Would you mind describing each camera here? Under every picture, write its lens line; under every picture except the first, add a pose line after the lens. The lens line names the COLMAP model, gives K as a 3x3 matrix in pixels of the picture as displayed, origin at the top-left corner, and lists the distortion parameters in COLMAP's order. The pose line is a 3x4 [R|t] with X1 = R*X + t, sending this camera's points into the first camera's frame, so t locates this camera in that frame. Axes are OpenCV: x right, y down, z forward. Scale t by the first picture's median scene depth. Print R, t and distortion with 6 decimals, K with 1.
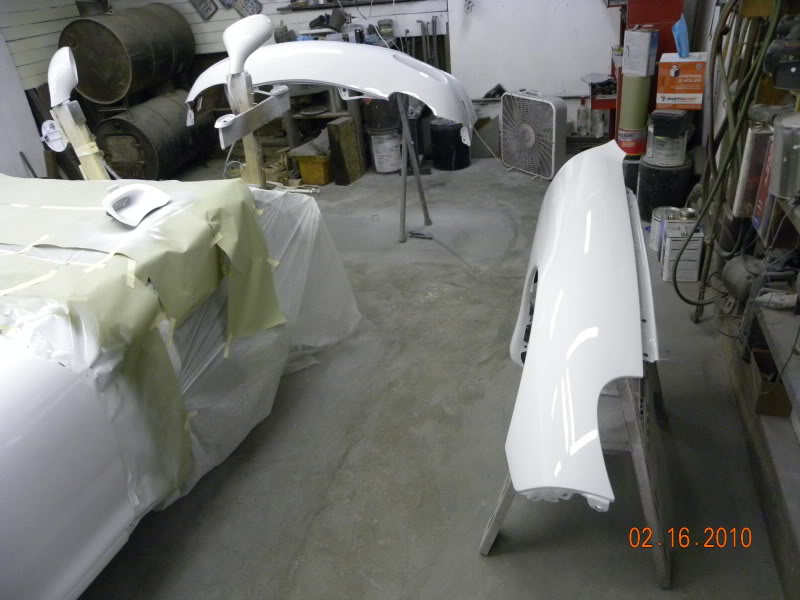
lens RADIAL K [[631.1, 0, 399.5], [0, 631.1, 303.7], [0, 0, 1]] dist [-0.150266, 0.112901]
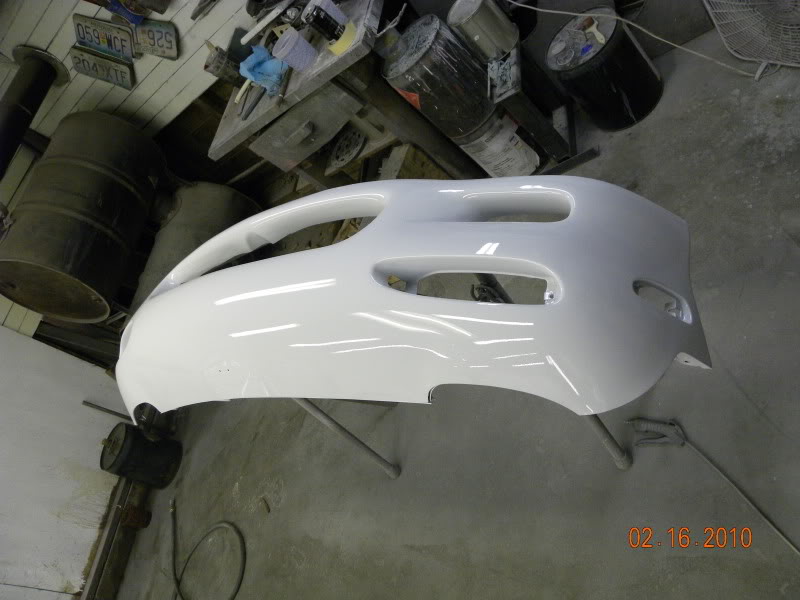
lens RADIAL K [[631.1, 0, 399.5], [0, 631.1, 303.7], [0, 0, 1]] dist [-0.150266, 0.112901]
pose [[0.796497, -0.394815, -0.457945, 0.109813], [0.538657, 0.807381, 0.240798, -0.340111], [0.274666, -0.438470, 0.855747, 0.522167]]
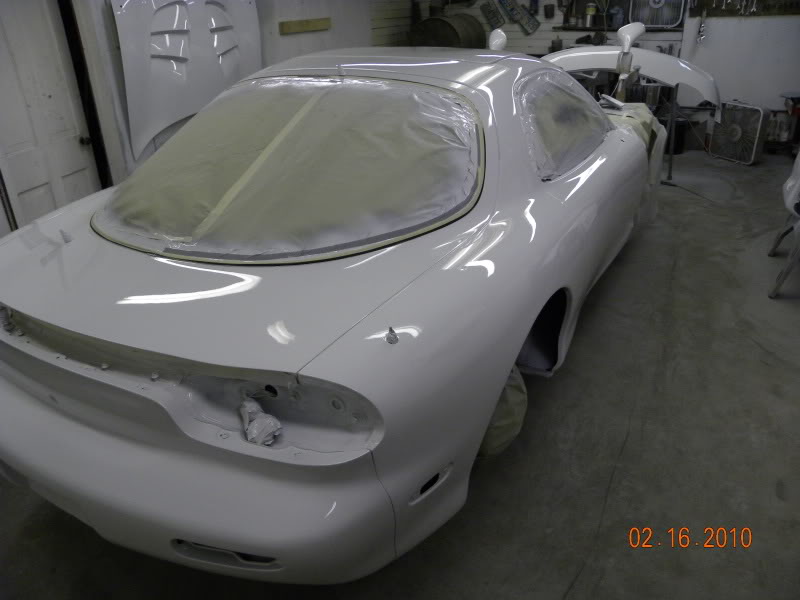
lens RADIAL K [[631.1, 0, 399.5], [0, 631.1, 303.7], [0, 0, 1]] dist [-0.150266, 0.112901]
pose [[0.984062, 0.130503, -0.120789, -0.323569], [-0.136987, 0.989458, -0.046993, 0.279736], [0.113383, 0.062791, 0.991565, -0.419528]]
